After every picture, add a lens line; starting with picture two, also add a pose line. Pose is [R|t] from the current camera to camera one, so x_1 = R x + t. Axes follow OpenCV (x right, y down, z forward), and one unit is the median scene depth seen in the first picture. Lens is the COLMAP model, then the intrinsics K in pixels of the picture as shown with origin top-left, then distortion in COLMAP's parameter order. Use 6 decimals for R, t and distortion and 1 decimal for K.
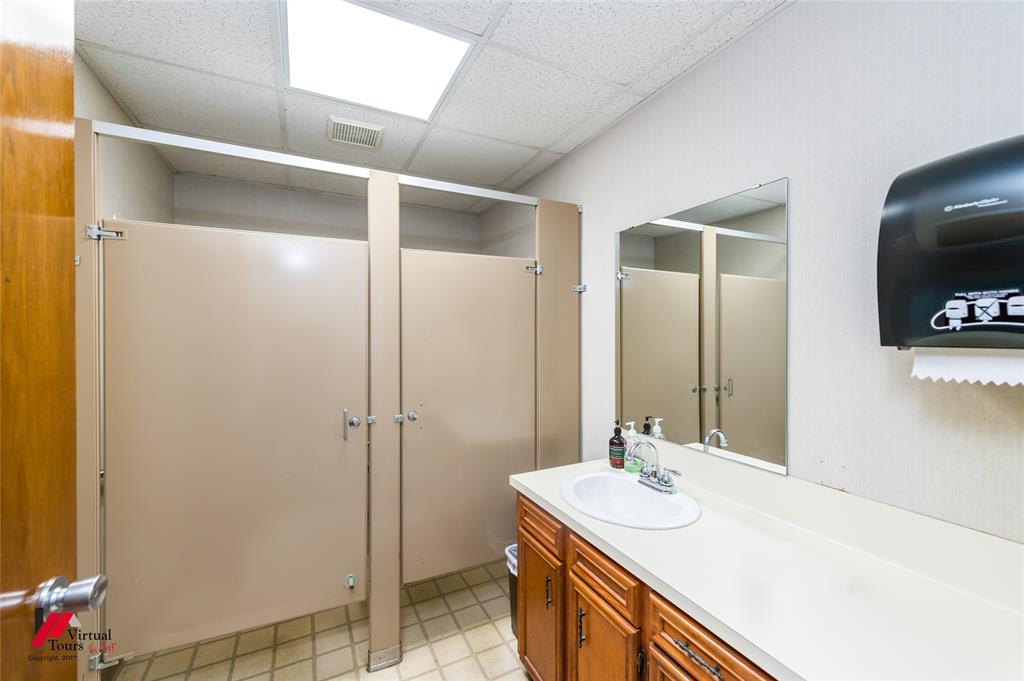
lens RADIAL K [[409.5, 0, 510.0], [0, 409.5, 327.0], [0, 0, 1]] dist [0.000431, -0.000045]
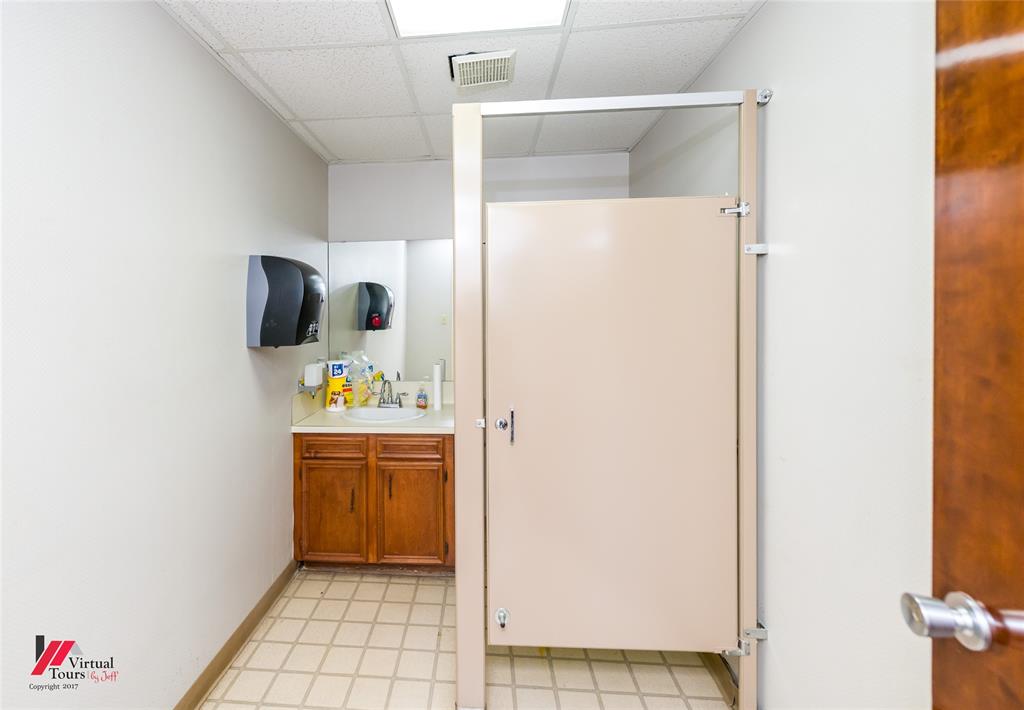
lens RADIAL K [[546.8, 0, 512.2], [0, 546.8, 336.7], [0, 0, 1]] dist [0.001932, 0.000169]
pose [[0.842866, 0.017460, -0.537841, 0.325975], [0.014959, 0.998327, 0.055851, 0.000930], [0.537916, -0.055120, 0.841195, 0.161644]]
